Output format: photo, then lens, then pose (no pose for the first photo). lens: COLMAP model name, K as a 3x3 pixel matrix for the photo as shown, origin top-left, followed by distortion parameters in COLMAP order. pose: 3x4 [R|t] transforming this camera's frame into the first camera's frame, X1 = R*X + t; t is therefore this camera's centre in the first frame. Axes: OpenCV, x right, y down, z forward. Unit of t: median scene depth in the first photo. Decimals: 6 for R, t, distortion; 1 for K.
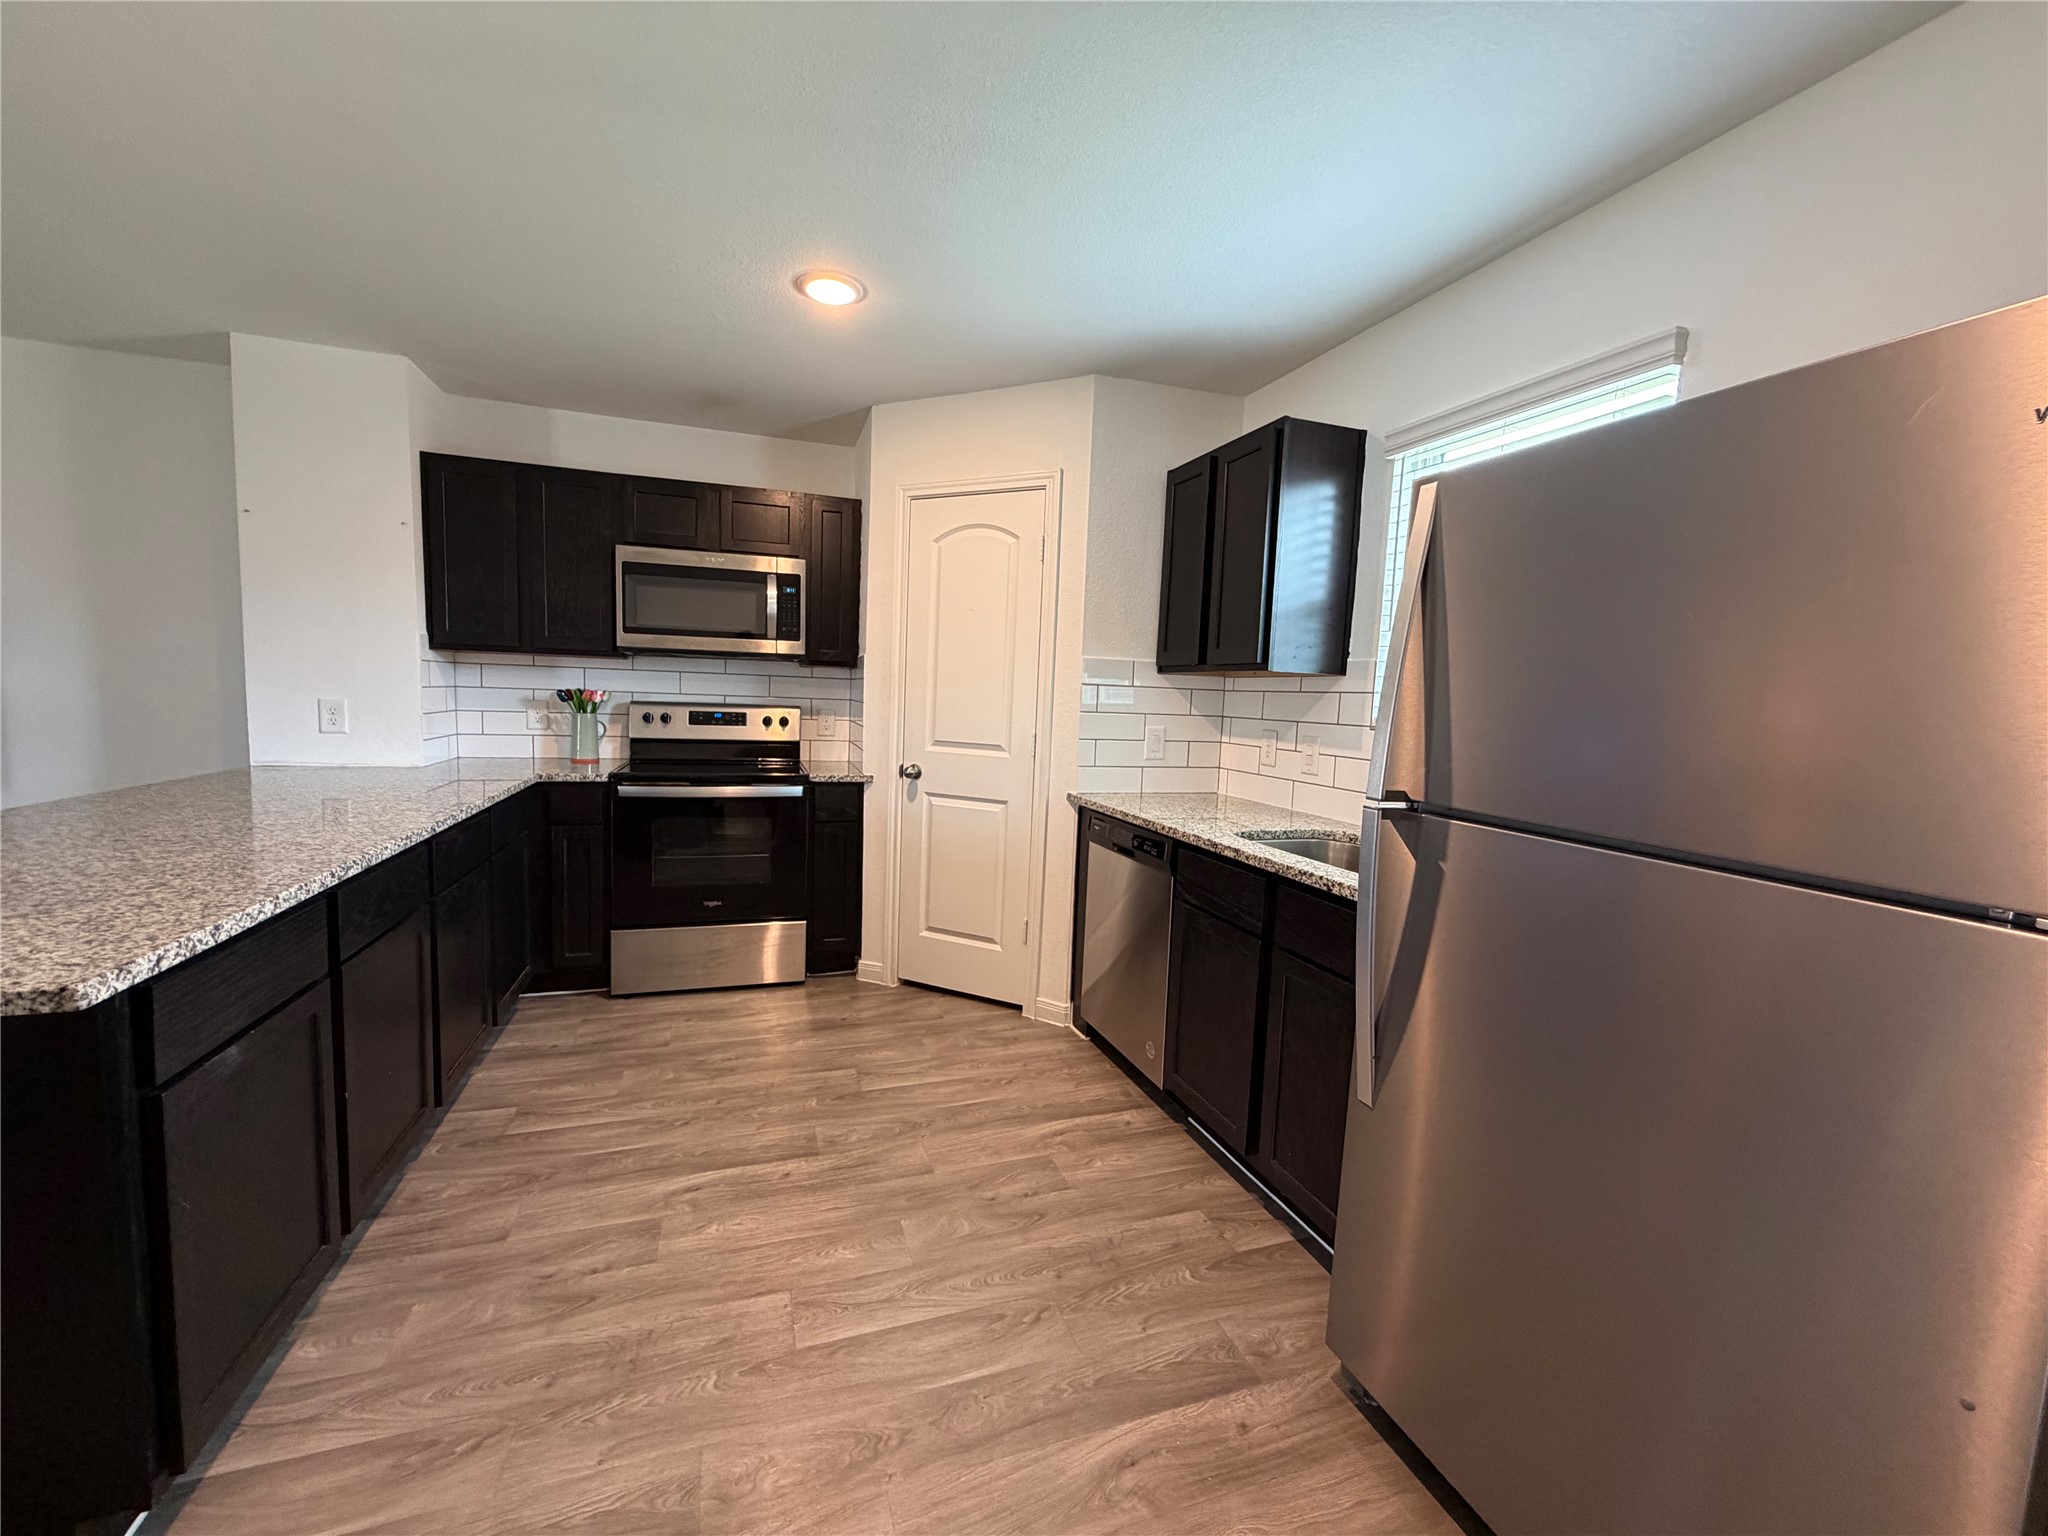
lens RADIAL K [[817.7, 0, 1010.6], [0, 817.7, 771.6], [0, 0, 1]] dist [-0.000639, -0.000016]
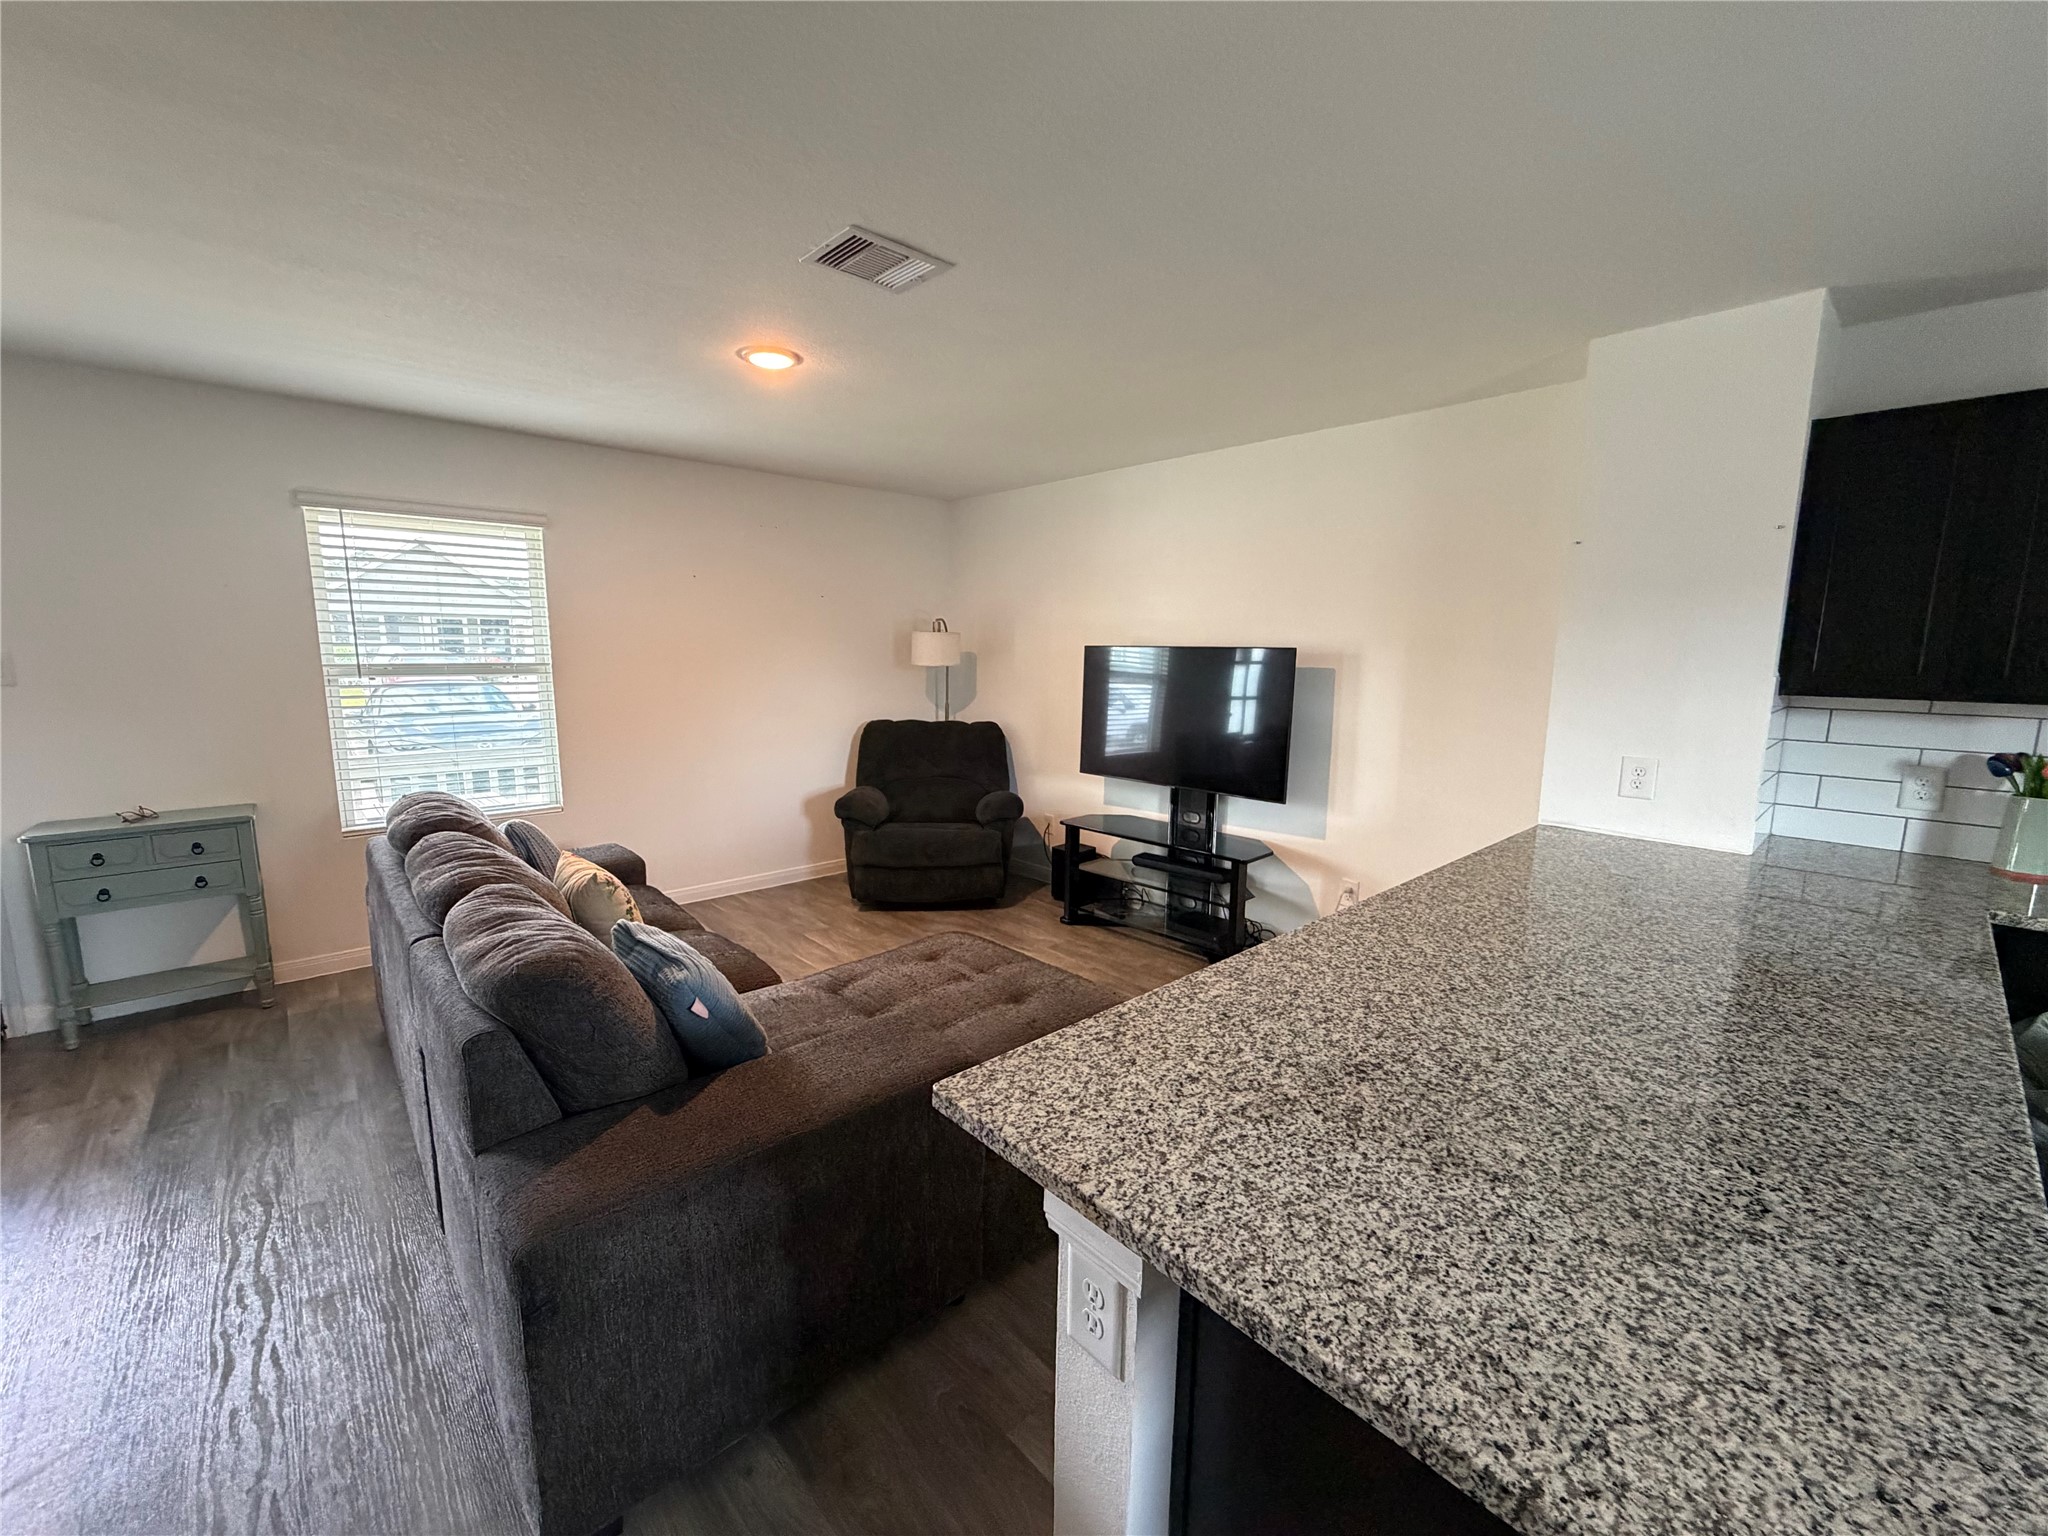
lens RADIAL K [[828.6, 0, 1024.0], [0, 828.6, 768.0], [0, 0, 1]] dist [0.000311, 0.000135]
pose [[0.398194, 0.101892, -0.911625, -0.284151], [-0.083787, 0.993697, 0.074467, -0.080502], [0.913467, 0.046730, 0.404221, 0.086072]]
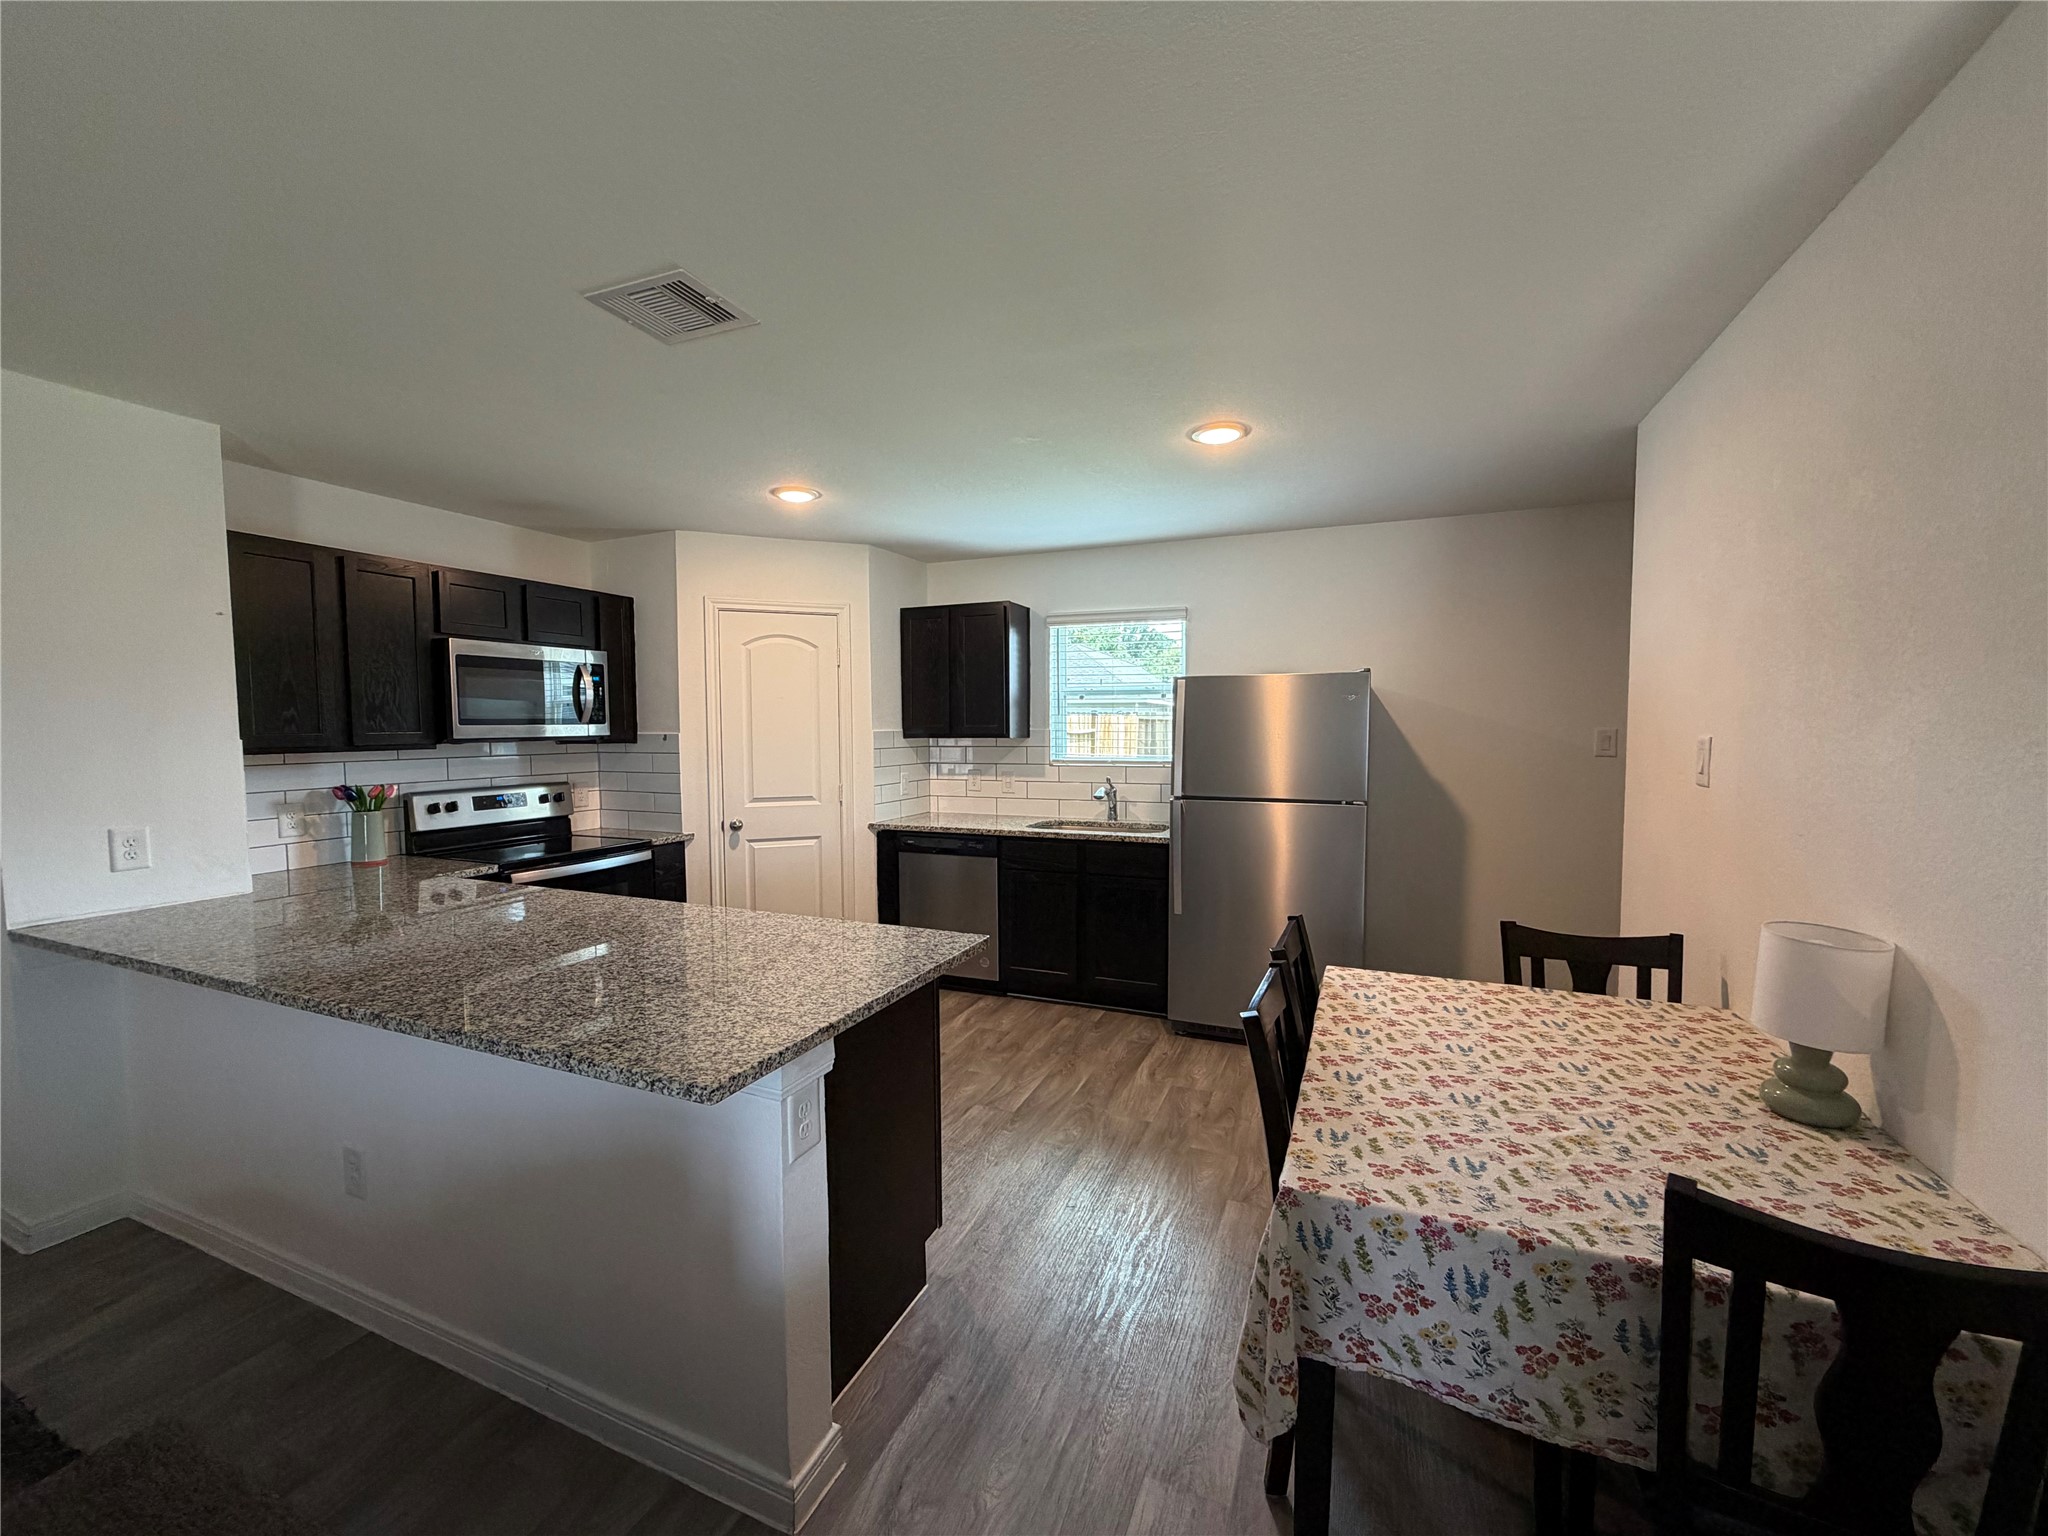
lens RADIAL K [[817.7, 0, 1010.6], [0, 817.7, 771.6], [0, 0, 1]] dist [-0.000639, -0.000016]
pose [[0.673123, -0.085362, 0.734588, -0.752013], [0.103970, 0.994374, 0.020279, -0.063053], [-0.732186, 0.062725, 0.678210, -0.165942]]
